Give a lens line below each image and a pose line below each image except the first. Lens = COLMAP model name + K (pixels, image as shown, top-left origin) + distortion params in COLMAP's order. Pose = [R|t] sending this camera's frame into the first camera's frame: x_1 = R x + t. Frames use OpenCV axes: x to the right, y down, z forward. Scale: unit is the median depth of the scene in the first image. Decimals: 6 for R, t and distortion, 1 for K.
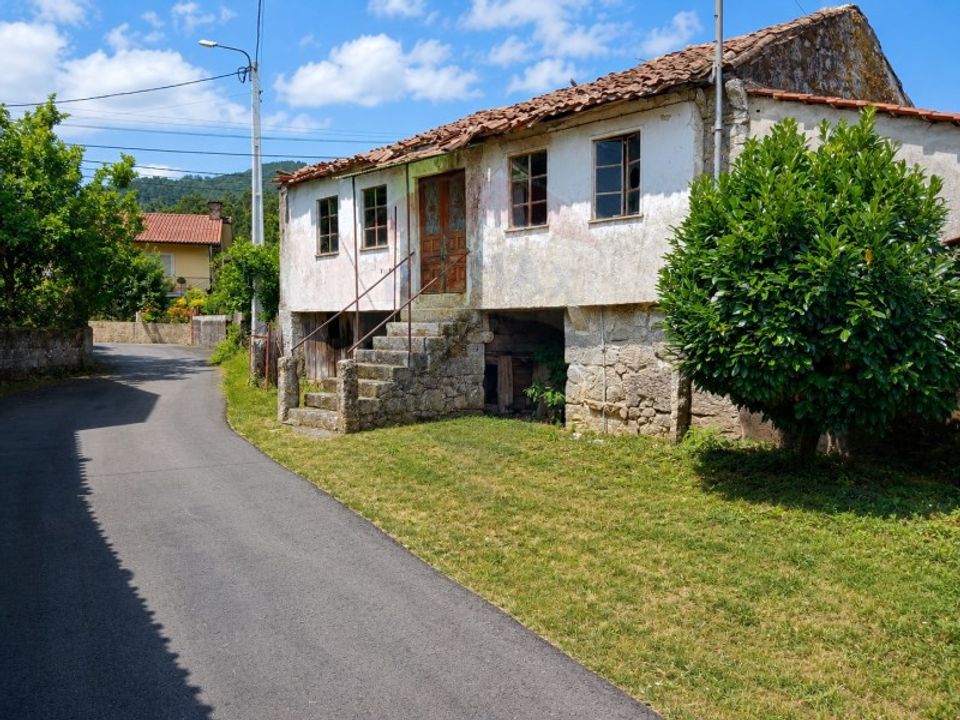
lens RADIAL K [[657.8, 0, 480.7], [0, 657.8, 341.5], [0, 0, 1]] dist [0.004464, -0.110215]
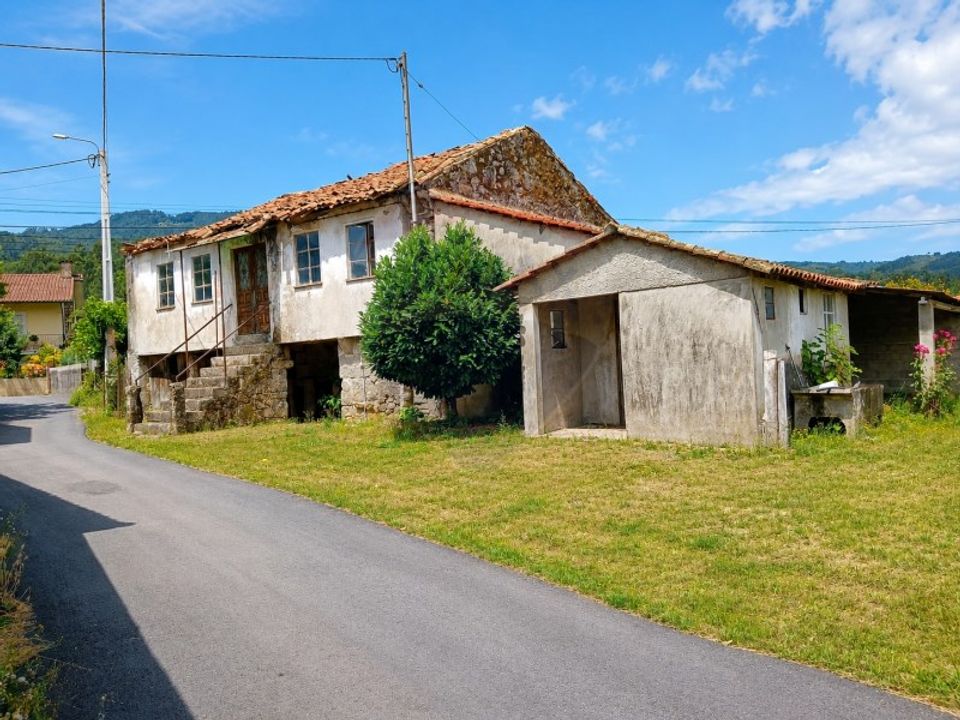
lens RADIAL K [[657.8, 0, 480.7], [0, 657.8, 341.5], [0, 0, 1]] dist [0.004464, -0.110215]
pose [[0.981241, -0.049345, 0.186364, 0.158197], [0.061117, 0.996447, -0.057957, 0.052913], [-0.182842, 0.068260, 0.980770, -0.437998]]
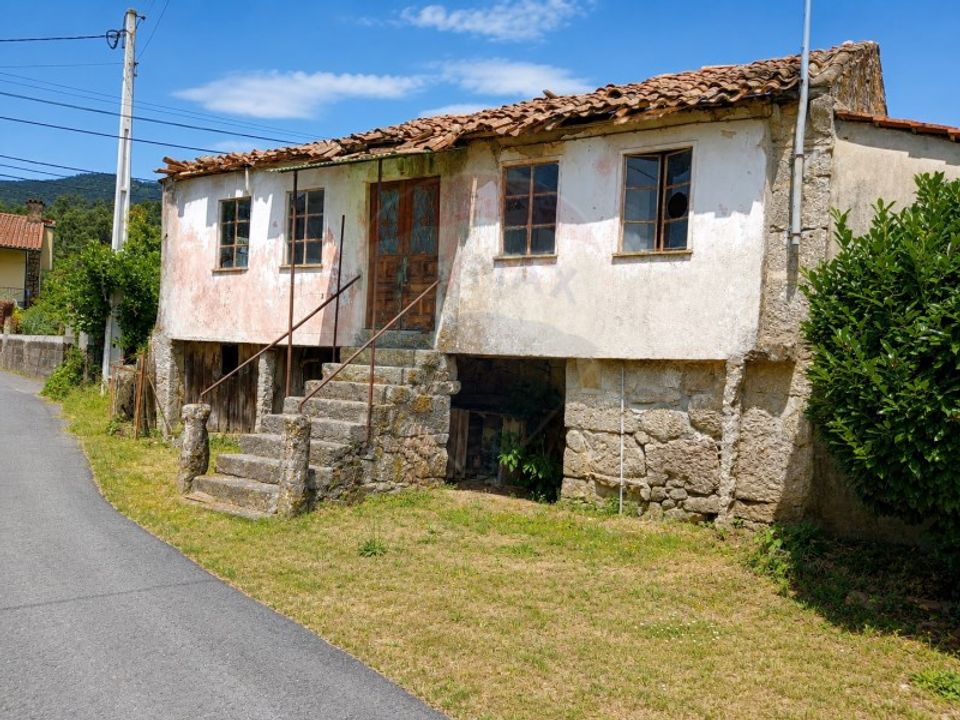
lens RADIAL K [[654.8, 0, 456.8], [0, 654.8, 361.0], [0, 0, 1]] dist [-0.002225, -0.003212]
pose [[0.975746, 0.054352, 0.212053, -0.165591], [-0.048420, 0.998279, -0.033069, -0.013783], [-0.213486, 0.022000, 0.976698, 0.229451]]
